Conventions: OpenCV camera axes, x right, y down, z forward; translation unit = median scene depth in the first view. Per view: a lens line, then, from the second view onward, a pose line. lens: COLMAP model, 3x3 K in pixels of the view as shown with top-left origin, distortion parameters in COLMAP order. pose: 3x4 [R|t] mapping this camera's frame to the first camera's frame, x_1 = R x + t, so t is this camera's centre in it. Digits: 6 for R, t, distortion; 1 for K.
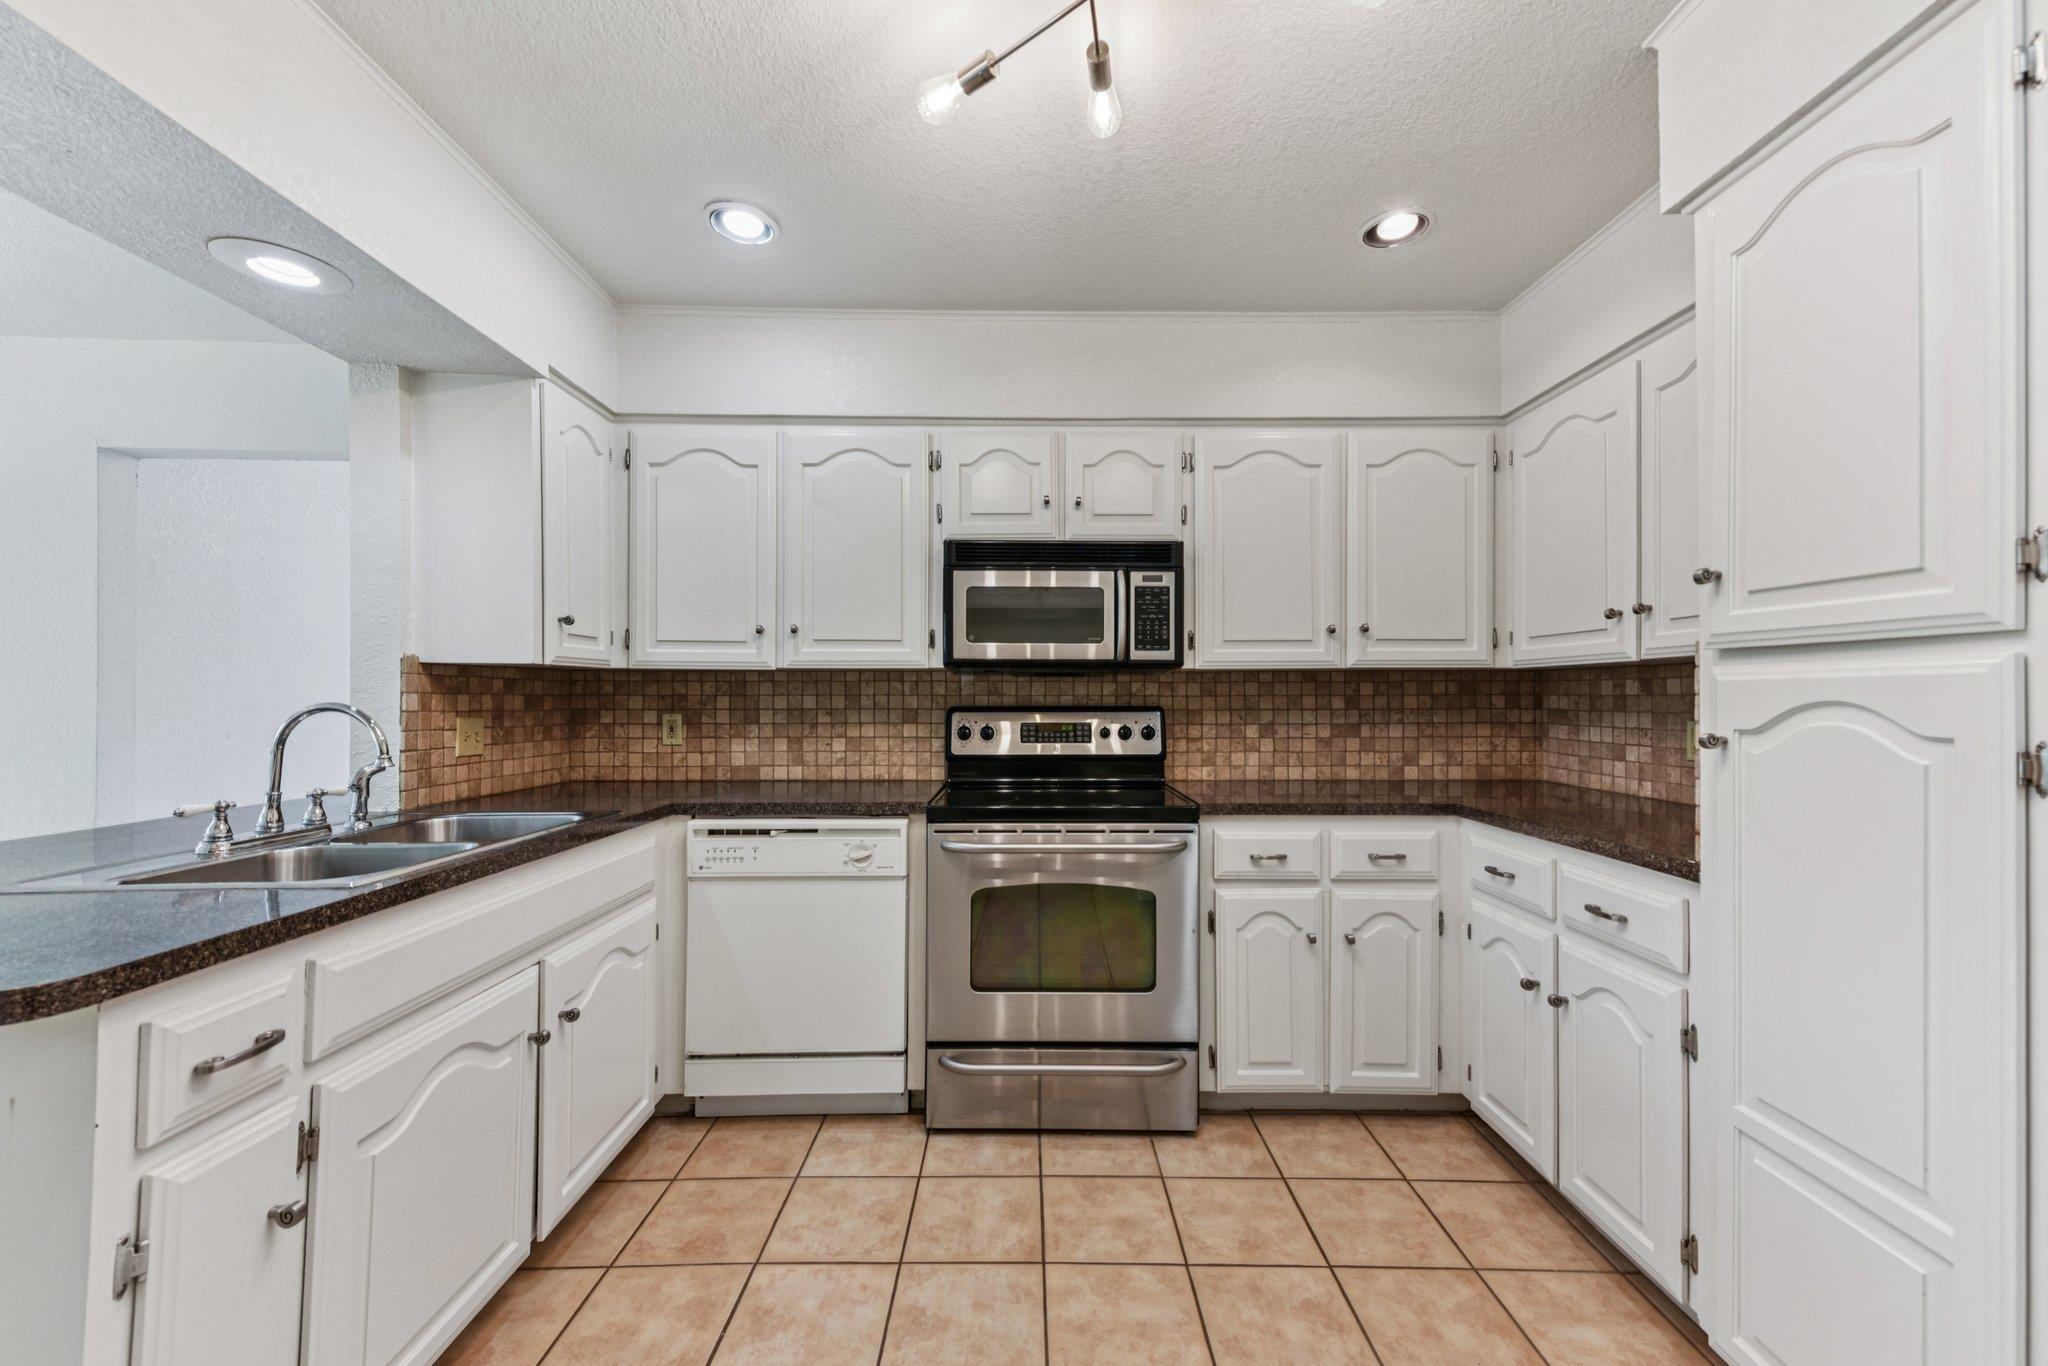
lens RADIAL K [[806.1, 0, 1030.1], [0, 806.1, 691.0], [0, 0, 1]] dist [0.032993, -0.000014]
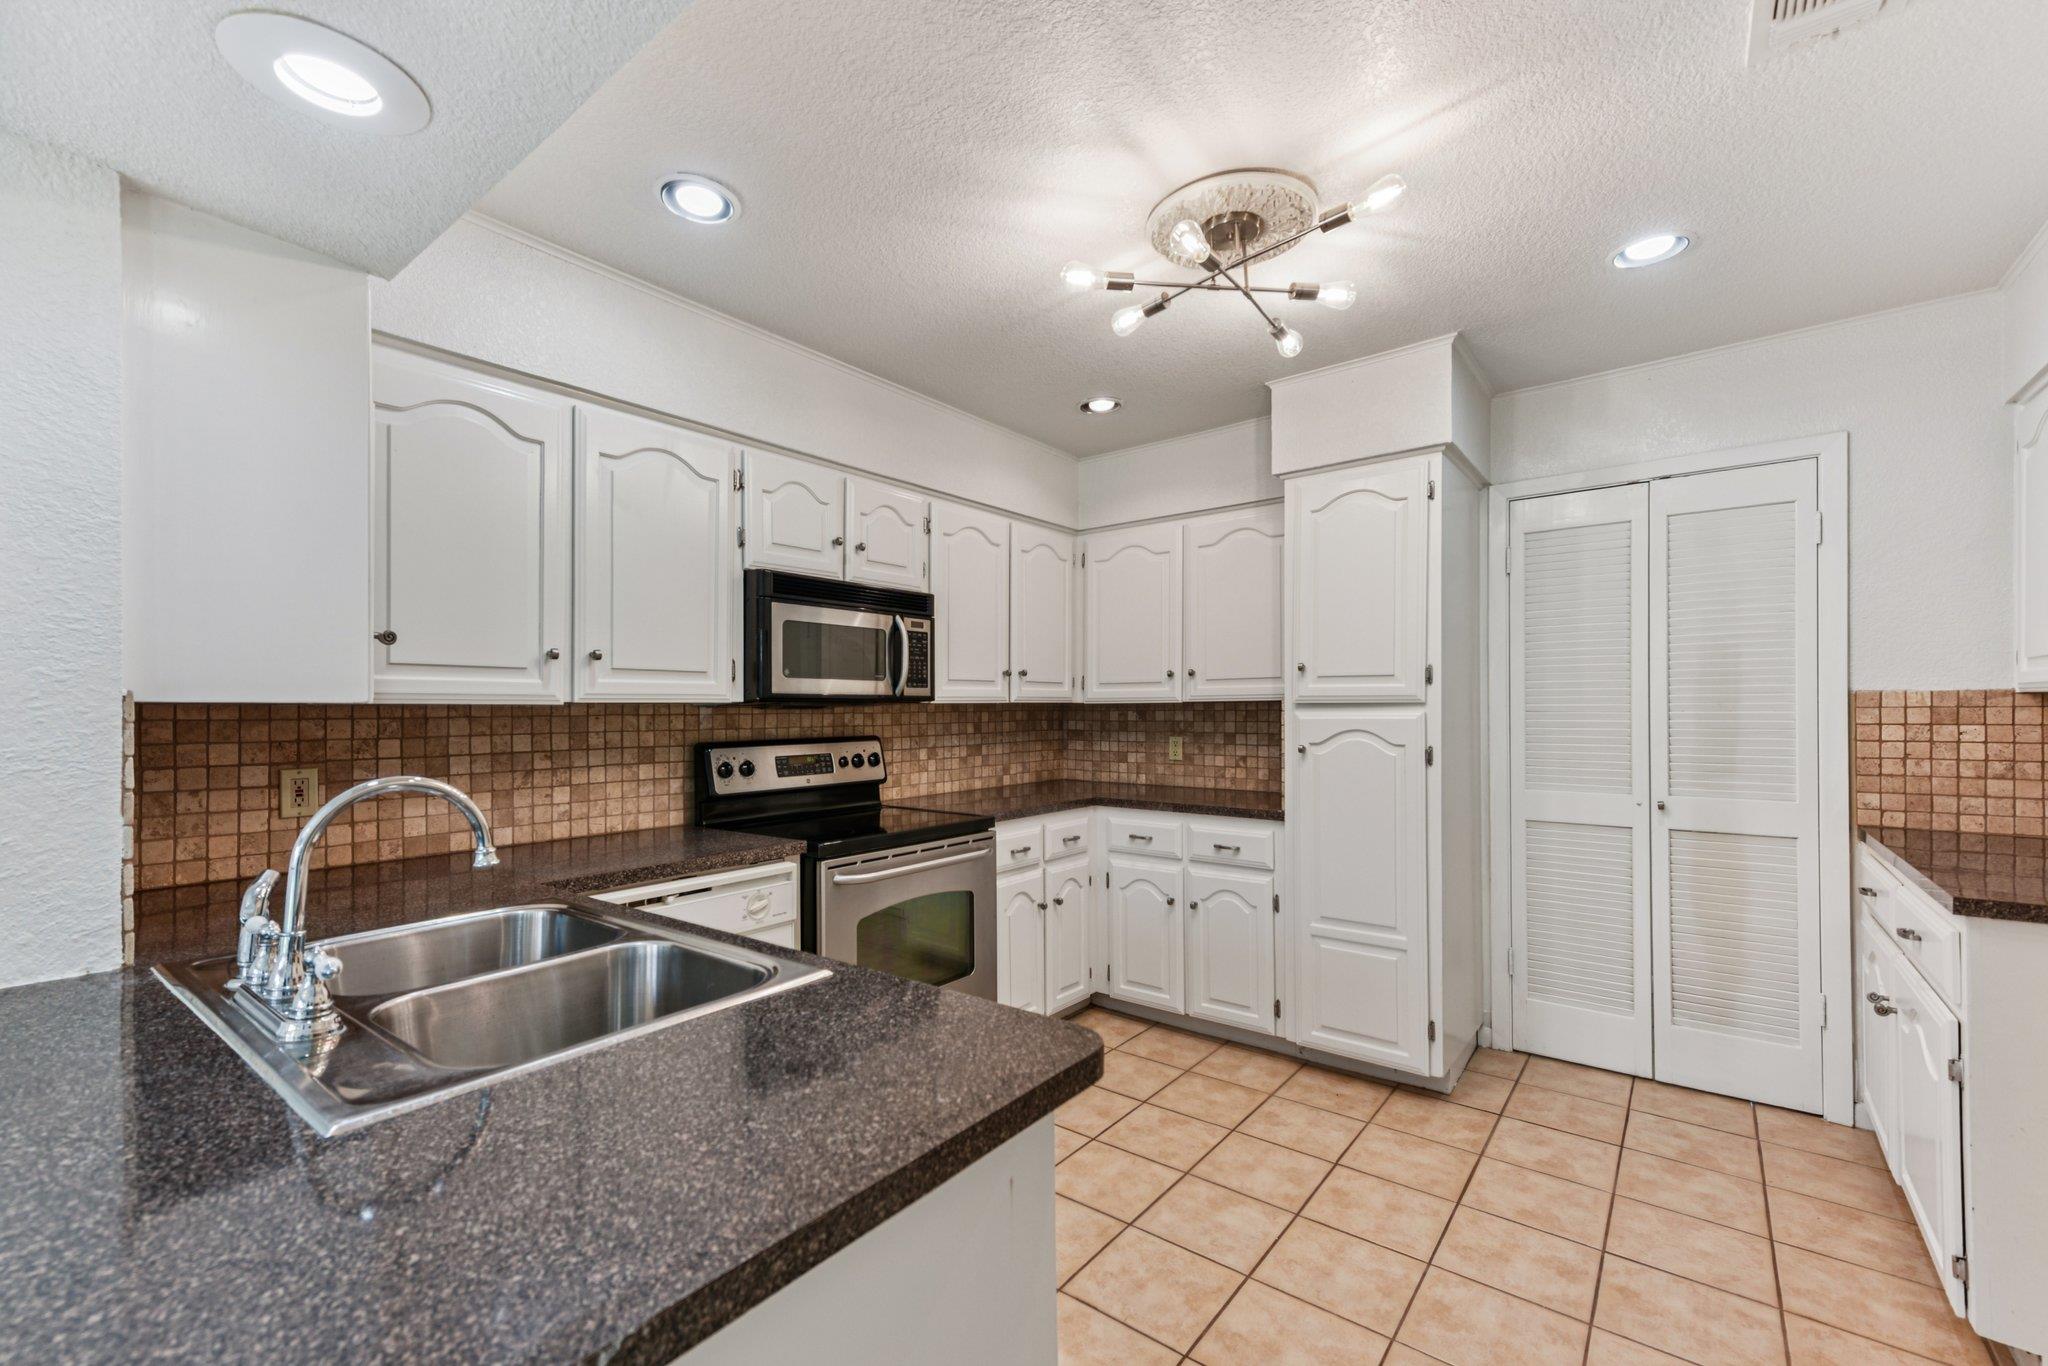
lens RADIAL K [[862.1, 0, 1021.9], [0, 862.1, 711.4], [0, 0, 1]] dist [0.024280, 0.000118]
pose [[0.623274, -0.006761, 0.781974, -0.680256], [-0.001617, 0.999949, 0.009935, -0.028140], [-0.782002, -0.007456, 0.623232, 0.116956]]
